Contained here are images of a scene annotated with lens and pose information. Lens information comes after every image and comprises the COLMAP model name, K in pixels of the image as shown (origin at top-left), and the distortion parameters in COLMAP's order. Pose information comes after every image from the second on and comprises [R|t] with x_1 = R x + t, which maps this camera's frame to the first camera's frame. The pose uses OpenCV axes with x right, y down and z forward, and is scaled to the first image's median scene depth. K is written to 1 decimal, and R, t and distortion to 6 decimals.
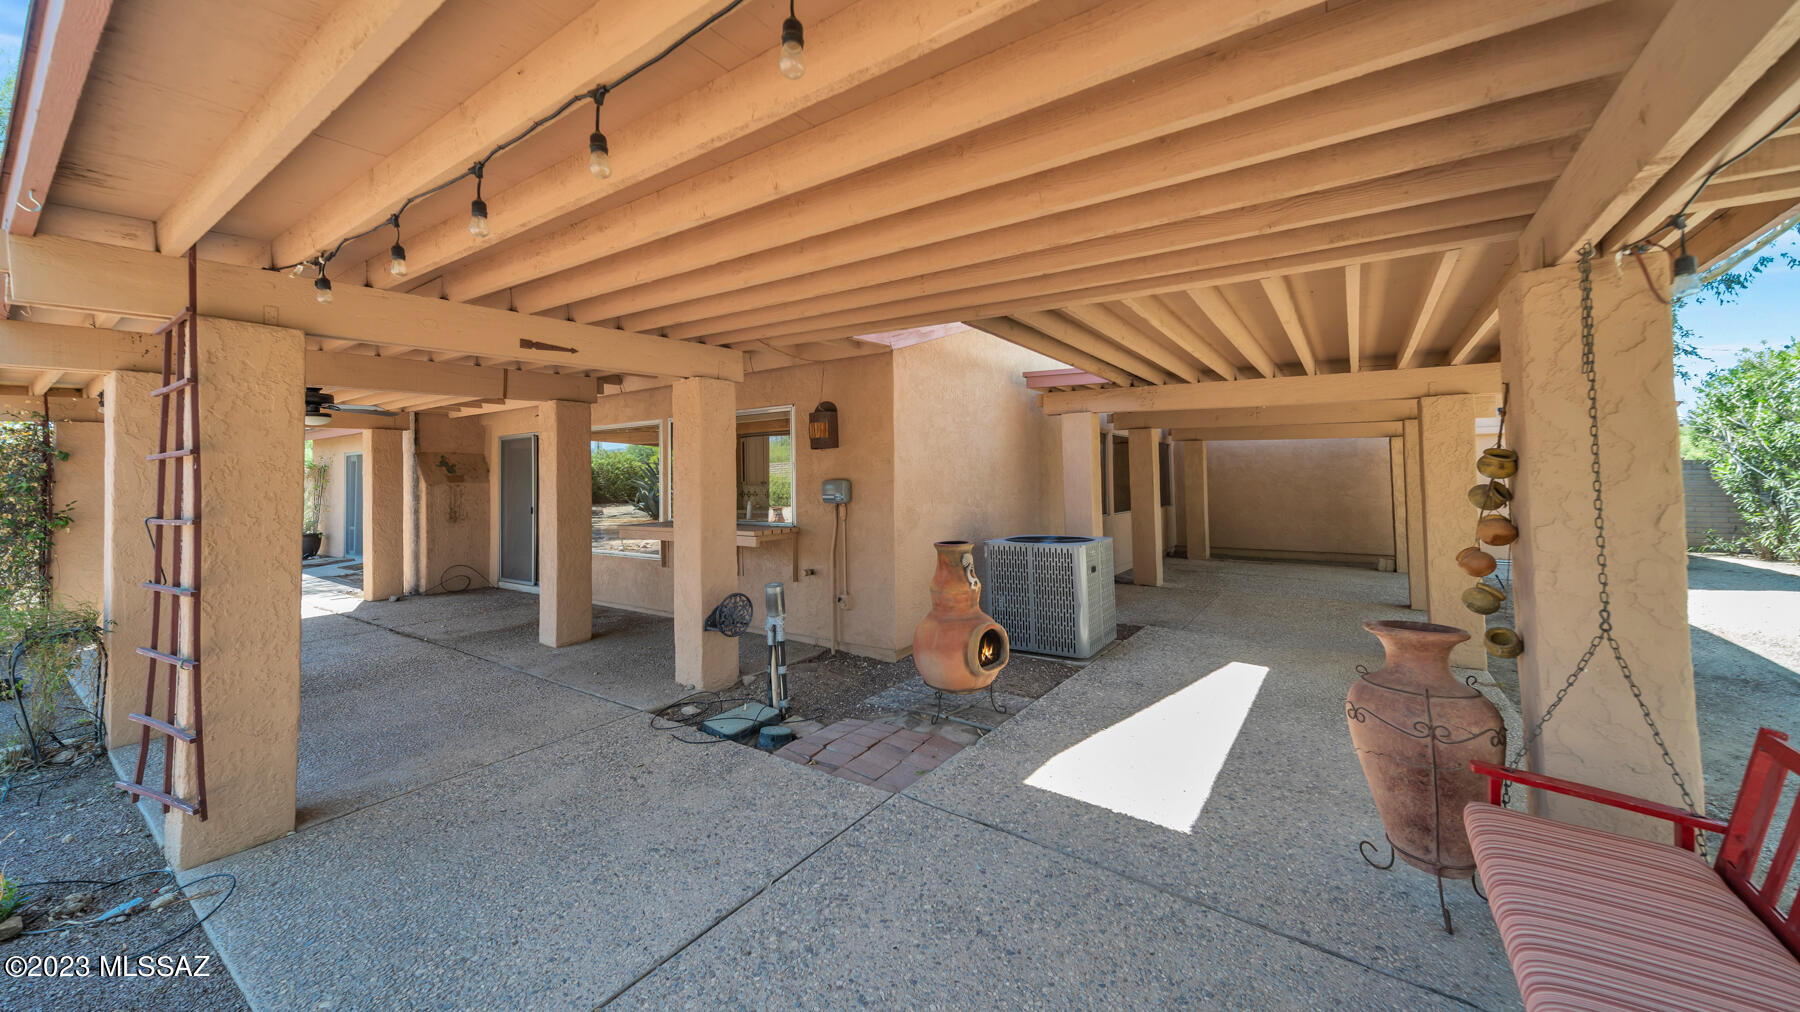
lens RADIAL K [[593.3, 0, 900.3], [0, 593.3, 502.9], [0, 0, 1]] dist [0.010370, -0.000066]
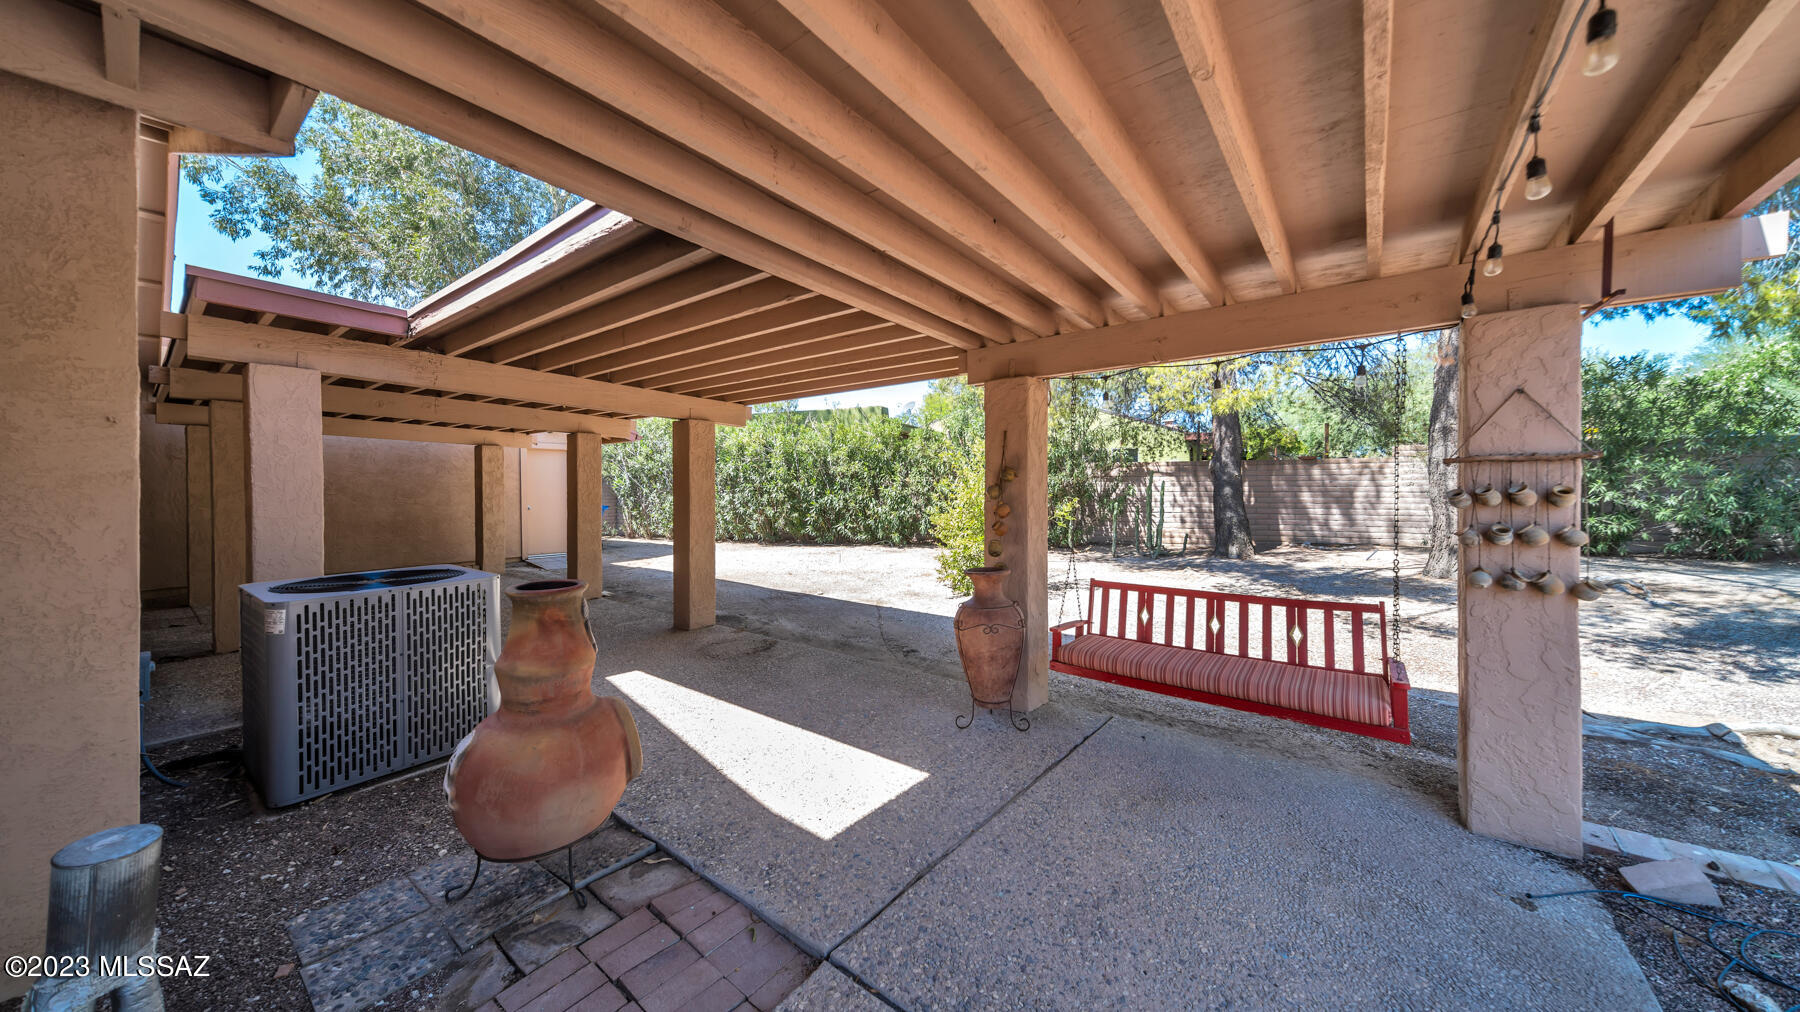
lens RADIAL K [[593.3, 0, 900.3], [0, 593.3, 502.9], [0, 0, 1]] dist [0.010370, -0.000066]
pose [[0.076790, -0.021120, 0.996824, -0.492378], [0.035916, 0.999185, 0.018403, -0.013540], [-0.996400, 0.034389, 0.077486, 0.656181]]
